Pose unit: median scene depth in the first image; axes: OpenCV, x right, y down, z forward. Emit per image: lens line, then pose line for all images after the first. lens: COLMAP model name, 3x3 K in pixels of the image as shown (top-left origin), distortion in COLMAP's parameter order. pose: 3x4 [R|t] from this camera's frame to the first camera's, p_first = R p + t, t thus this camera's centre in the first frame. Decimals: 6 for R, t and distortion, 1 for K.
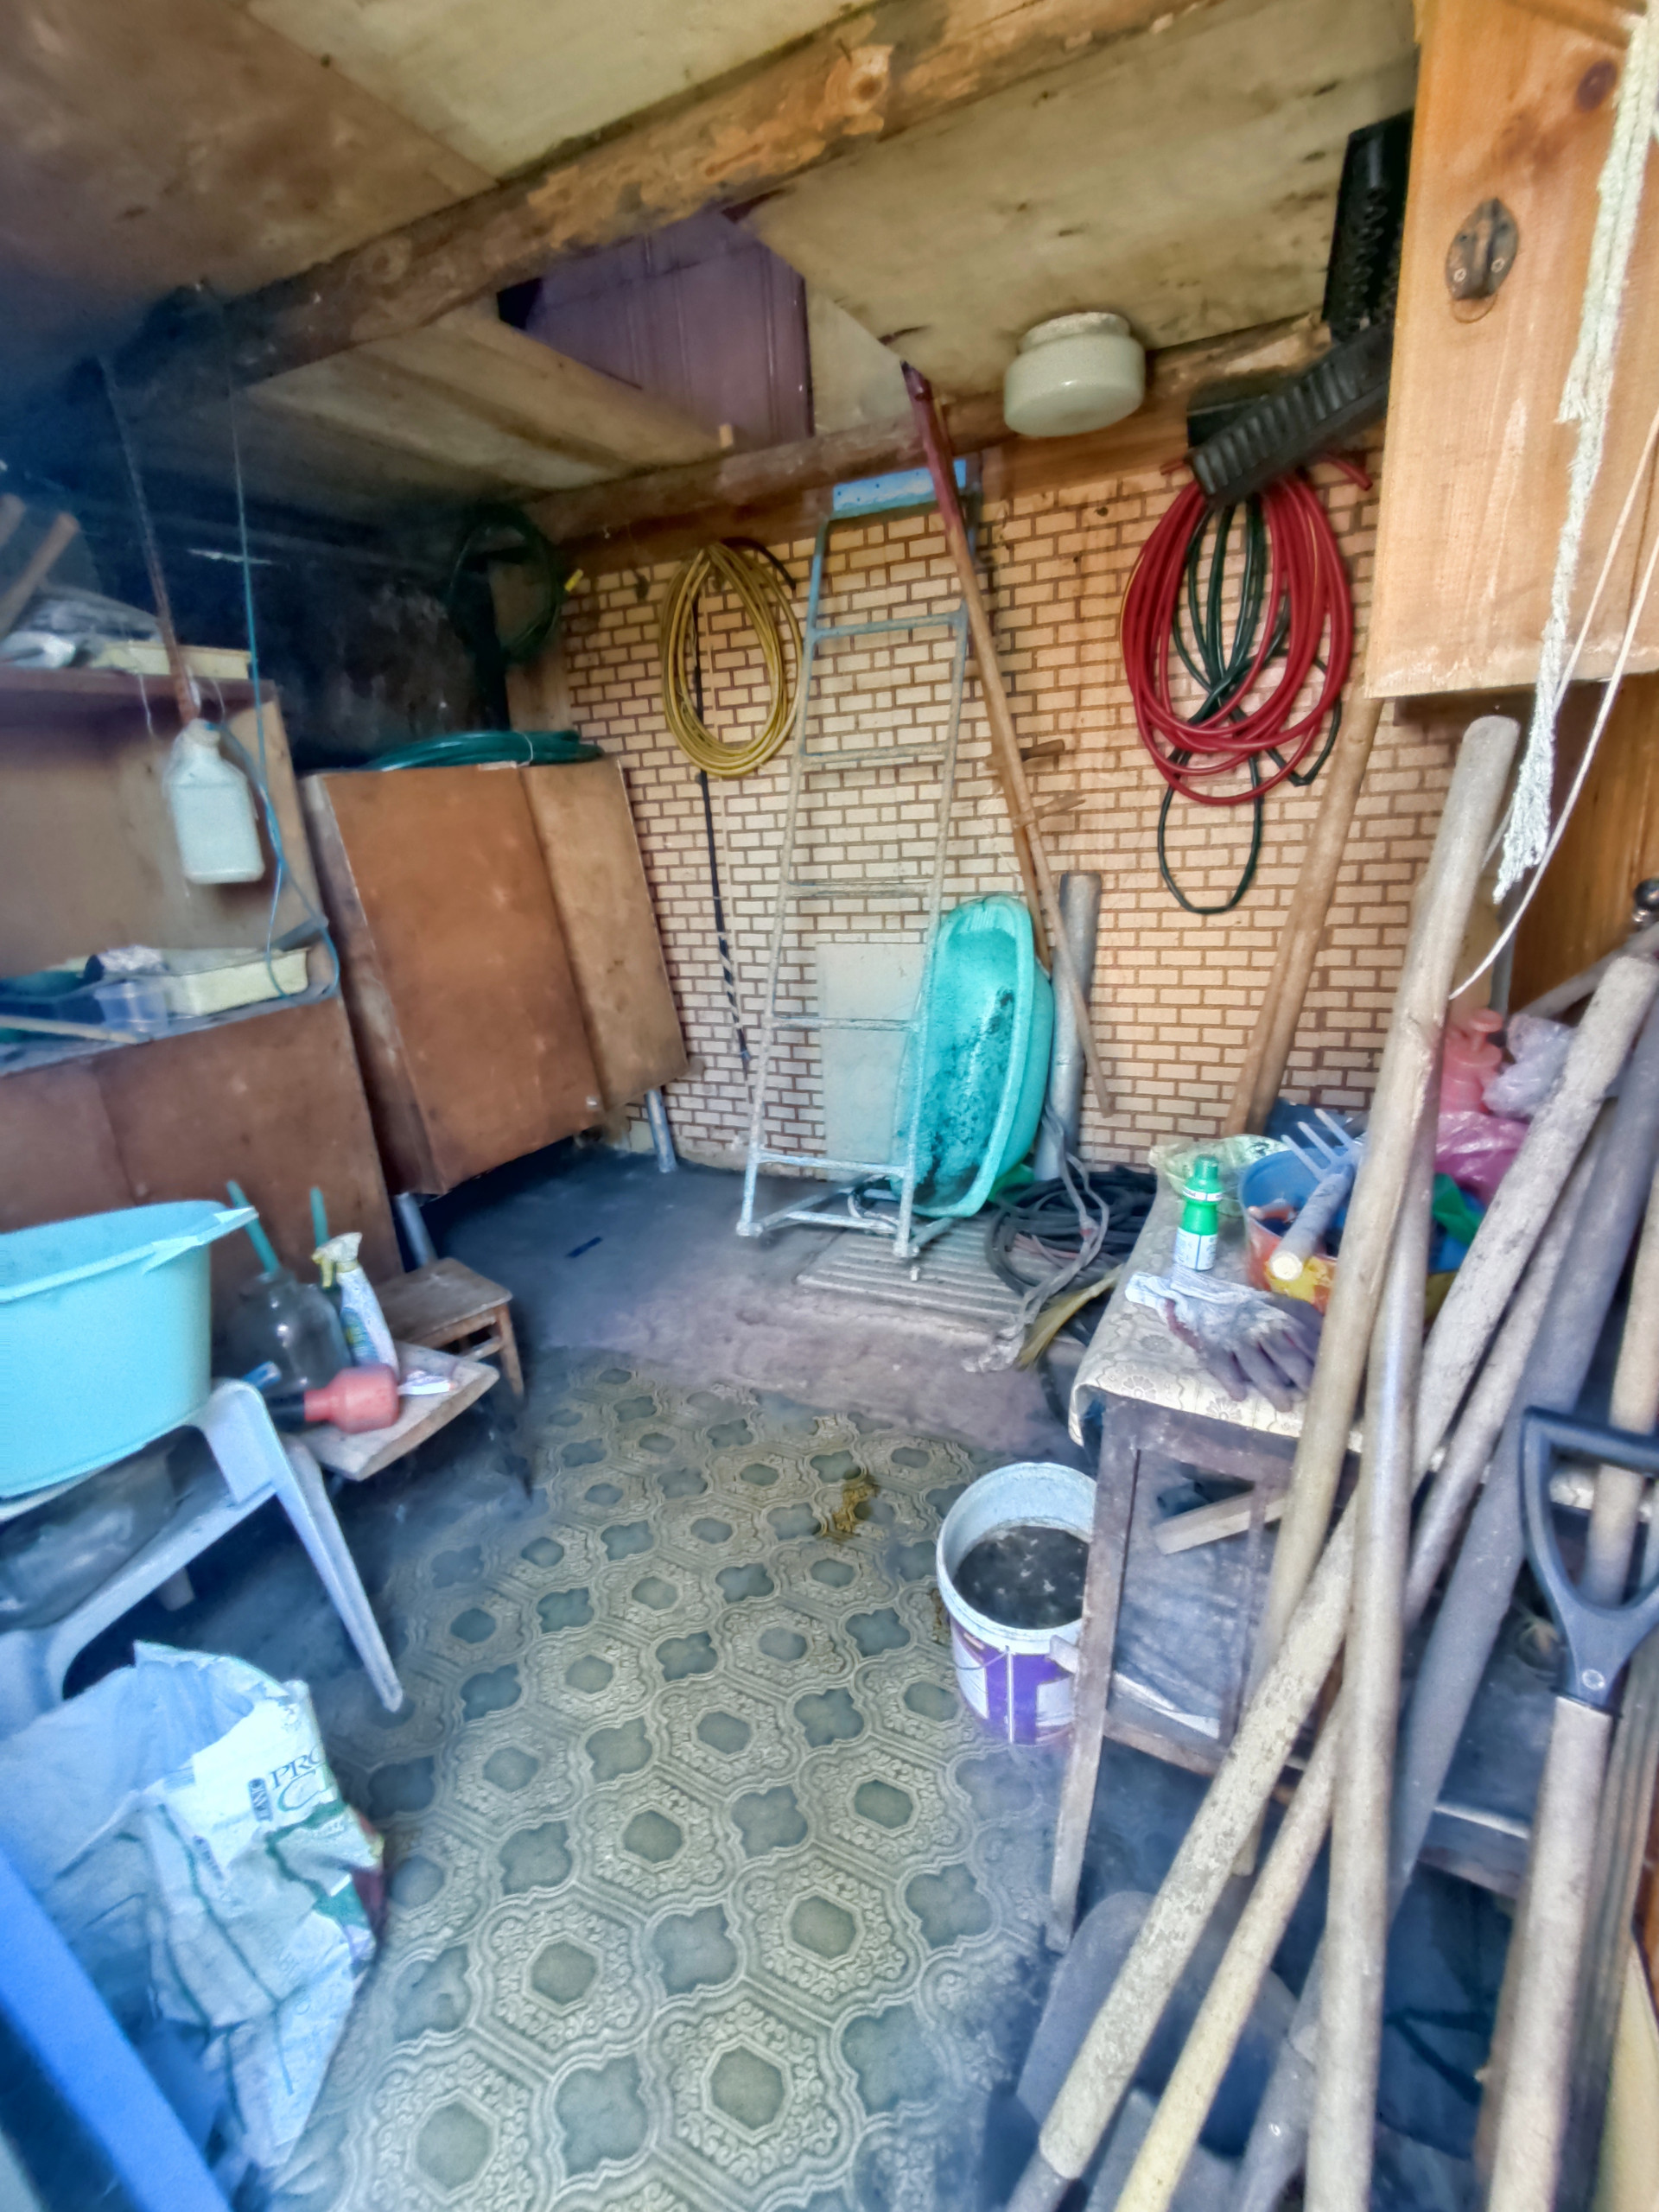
lens RADIAL K [[1010.3, 0, 820.7], [0, 1010.3, 1100.4], [0, 0, 1]] dist [0.001615, -0.000936]
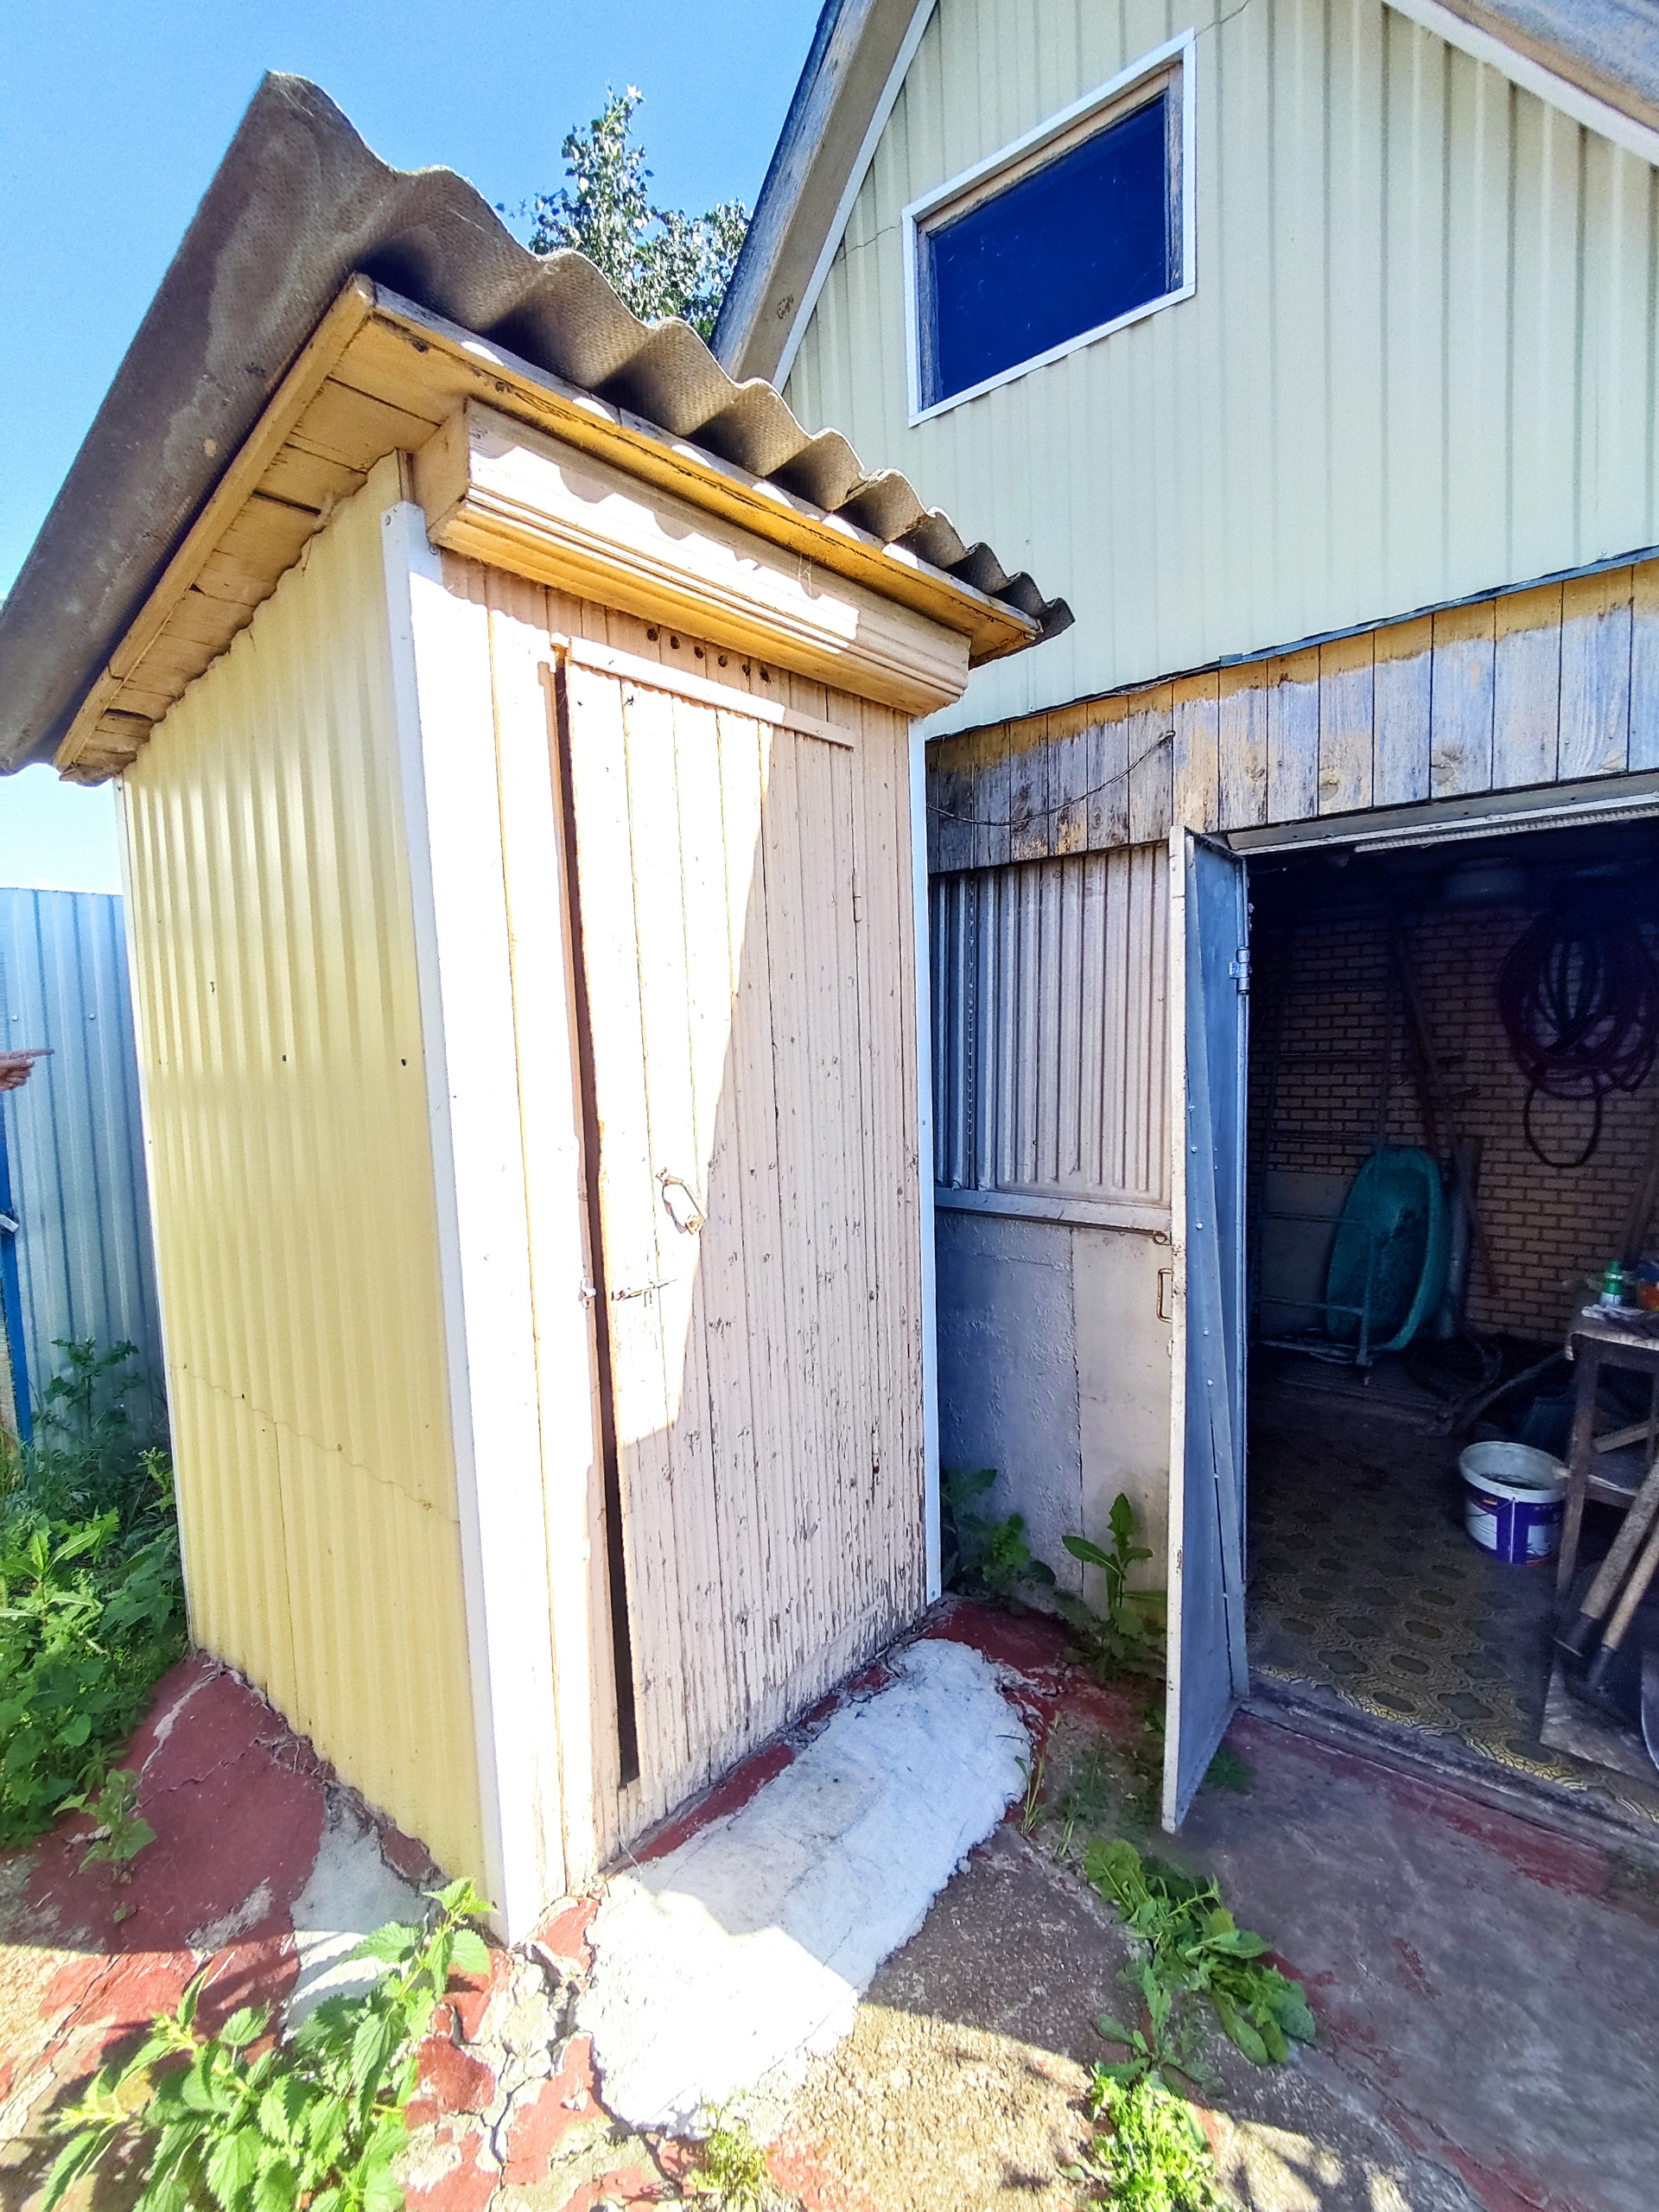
lens RADIAL K [[1010.3, 0, 837.2], [0, 1010.3, 1112.5], [0, 0, 1]] dist [0.001615, -0.000936]
pose [[0.977788, 0.060423, -0.200697, -0.400481], [-0.103526, 0.971816, -0.211794, 0.177648], [0.182243, 0.227867, 0.956485, -0.705658]]
